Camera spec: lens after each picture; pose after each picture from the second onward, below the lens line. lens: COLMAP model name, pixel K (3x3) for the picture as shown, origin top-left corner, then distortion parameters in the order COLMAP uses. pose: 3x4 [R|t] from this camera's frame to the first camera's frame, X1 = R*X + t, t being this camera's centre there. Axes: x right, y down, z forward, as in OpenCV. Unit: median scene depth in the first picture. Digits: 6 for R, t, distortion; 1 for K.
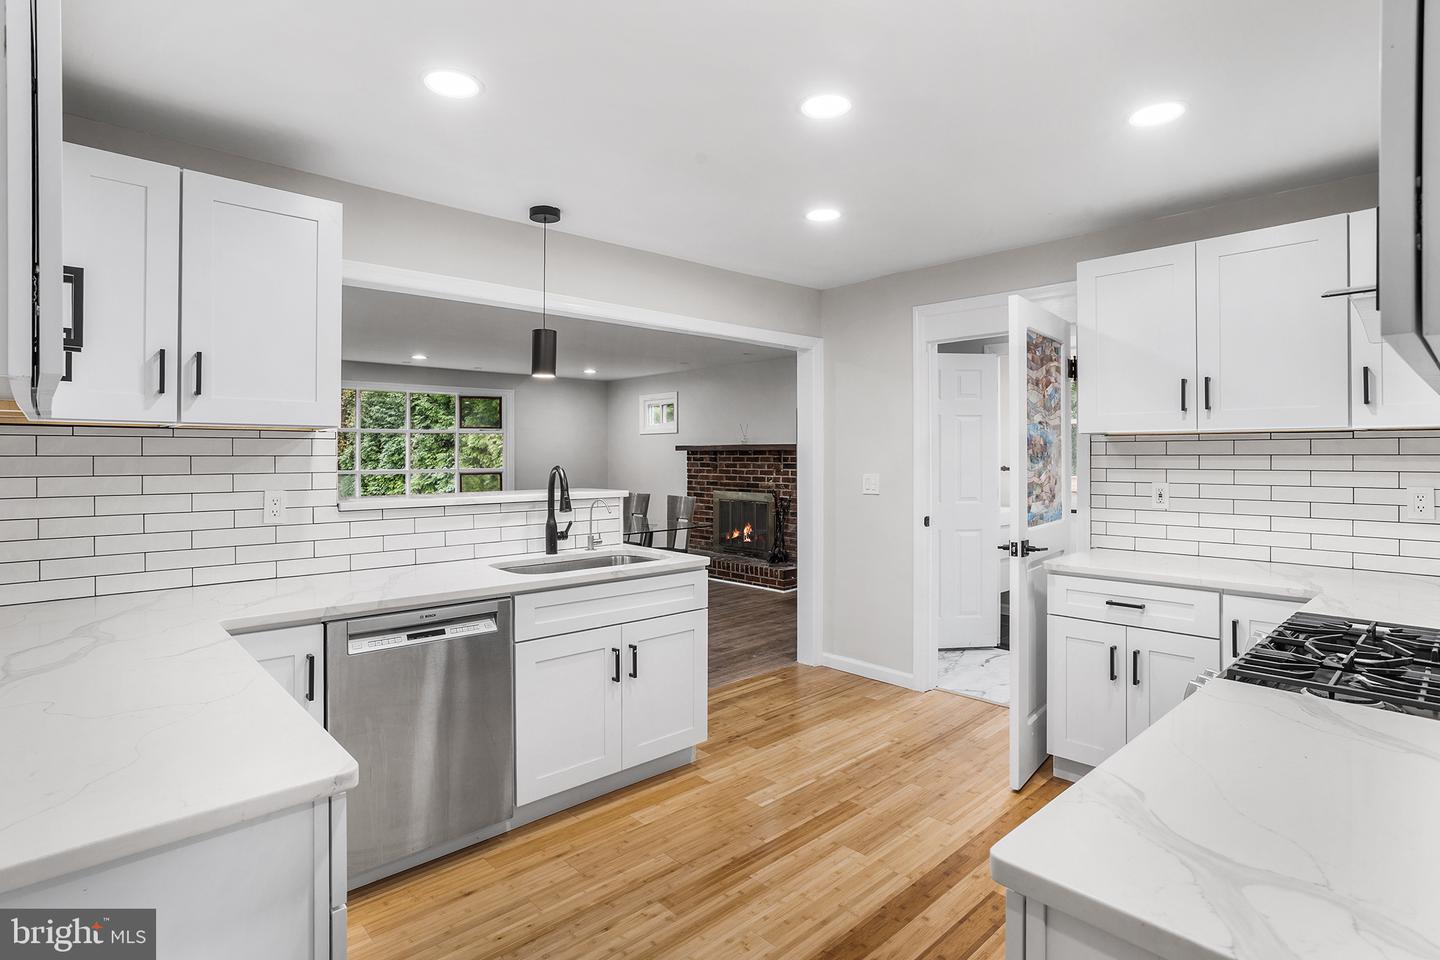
lens RADIAL K [[729.3, 0, 712.1], [0, 729.3, 465.9], [0, 0, 1]] dist [-0.045198, 0.027457]
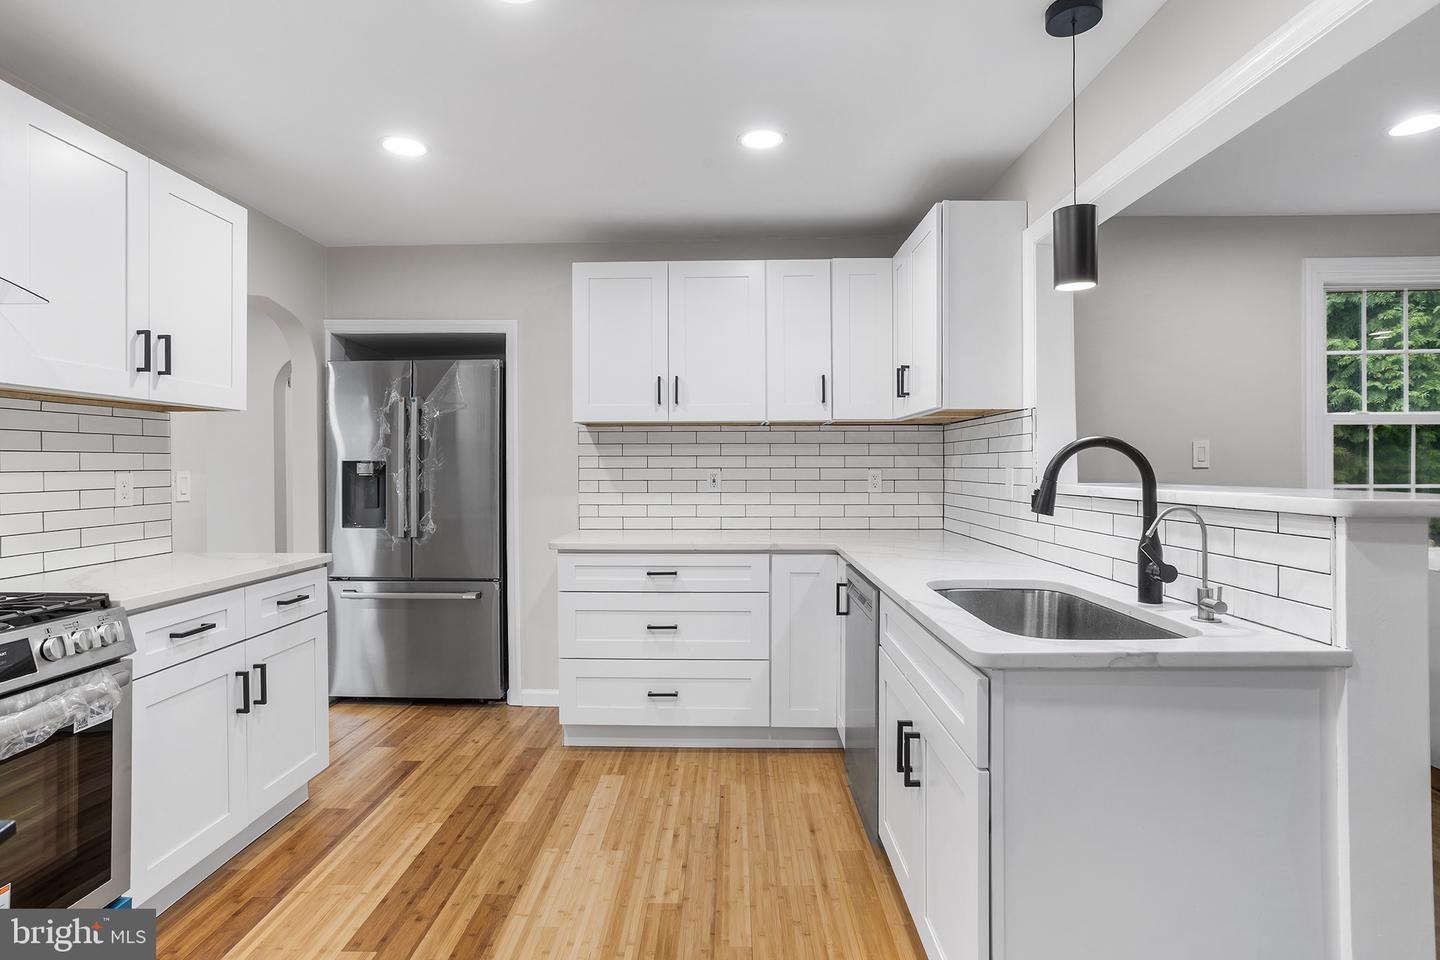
lens RADIAL K [[729.3, 0, 712.1], [0, 729.3, 465.9], [0, 0, 1]] dist [-0.045198, 0.027457]
pose [[-0.705729, 0.002339, -0.708478, 0.154661], [-0.007139, 0.999920, 0.010413, 0.007100], [0.708446, 0.012407, -0.705656, 0.466558]]
